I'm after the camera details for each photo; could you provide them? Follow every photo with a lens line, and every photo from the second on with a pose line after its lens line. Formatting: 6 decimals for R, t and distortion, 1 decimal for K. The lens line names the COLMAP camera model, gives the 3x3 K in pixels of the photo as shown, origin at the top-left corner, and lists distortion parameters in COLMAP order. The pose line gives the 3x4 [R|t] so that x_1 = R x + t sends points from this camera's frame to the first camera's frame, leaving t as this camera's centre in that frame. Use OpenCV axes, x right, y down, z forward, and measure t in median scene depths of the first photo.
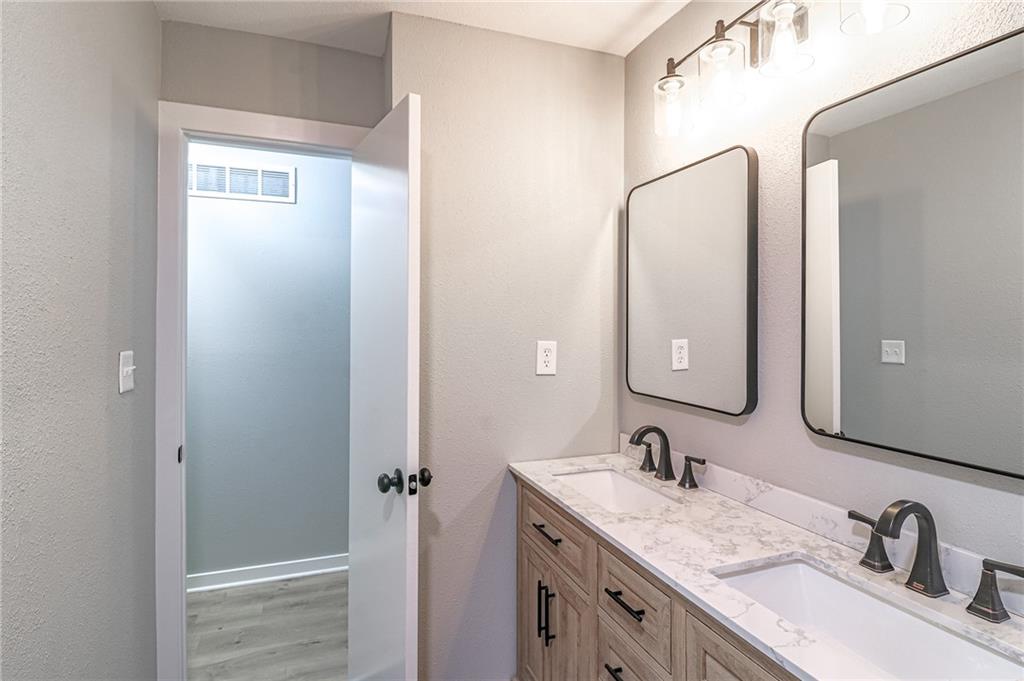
lens RADIAL K [[537.9, 0, 512.4], [0, 537.9, 324.7], [0, 0, 1]] dist [-0.001823, -0.016837]
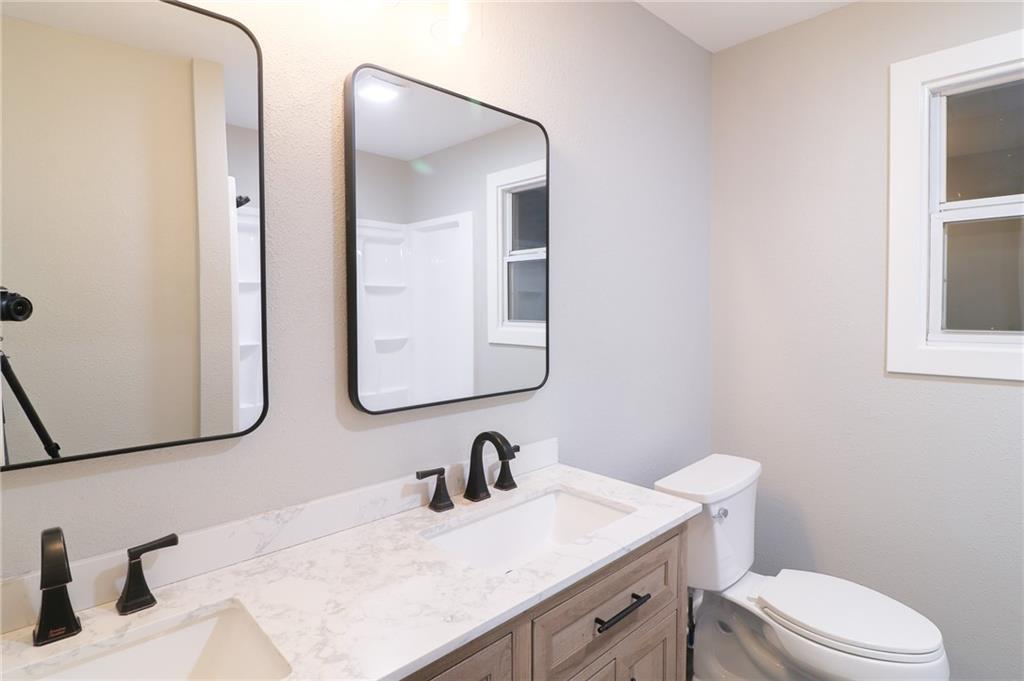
lens RADIAL K [[527.7, 0, 521.3], [0, 527.7, 323.3], [0, 0, 1]] dist [0.001606, -0.015622]
pose [[-0.390034, -0.029978, 0.920312, -0.047734], [0.006270, 0.999360, 0.035210, 0.001693], [-0.920779, 0.019503, -0.389597, 0.142802]]
